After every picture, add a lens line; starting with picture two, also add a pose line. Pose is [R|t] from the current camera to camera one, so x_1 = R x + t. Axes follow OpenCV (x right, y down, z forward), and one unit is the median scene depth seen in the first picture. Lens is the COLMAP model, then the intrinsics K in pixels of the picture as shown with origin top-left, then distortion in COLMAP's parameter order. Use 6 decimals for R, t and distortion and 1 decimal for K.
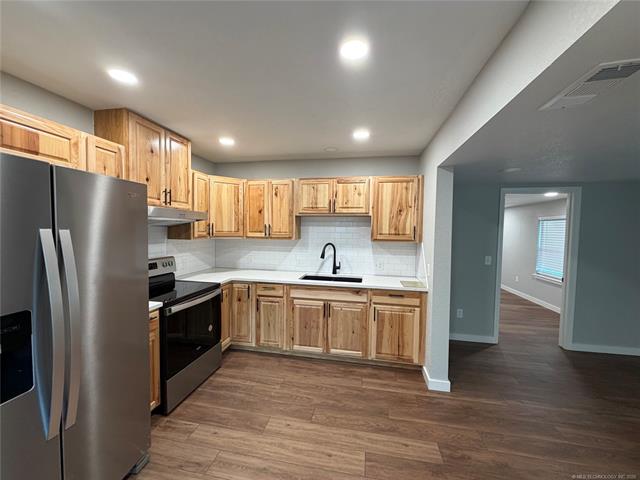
lens RADIAL K [[256.8, 0, 317.3], [0, 256.8, 240.5], [0, 0, 1]] dist [-0.000215, -0.000078]
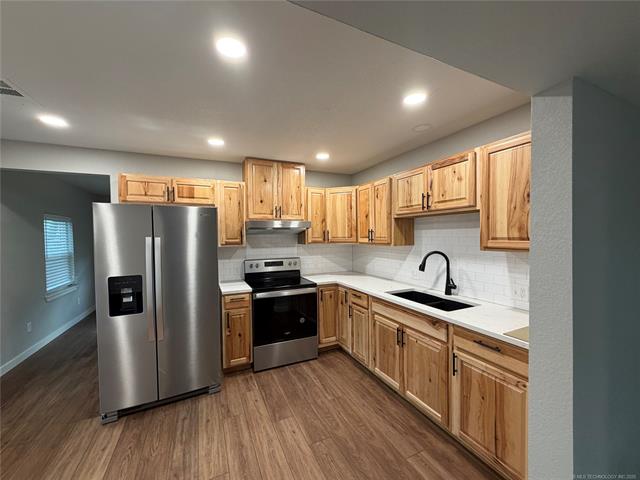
lens RADIAL K [[256.8, 0, 317.4], [0, 256.8, 240.3], [0, 0, 1]] dist [-0.000215, -0.000078]
pose [[0.583816, -0.002867, -0.811881, 0.518672], [-0.018352, 0.999692, -0.016726, -0.003761], [0.811679, 0.024664, 0.583583, 0.331650]]
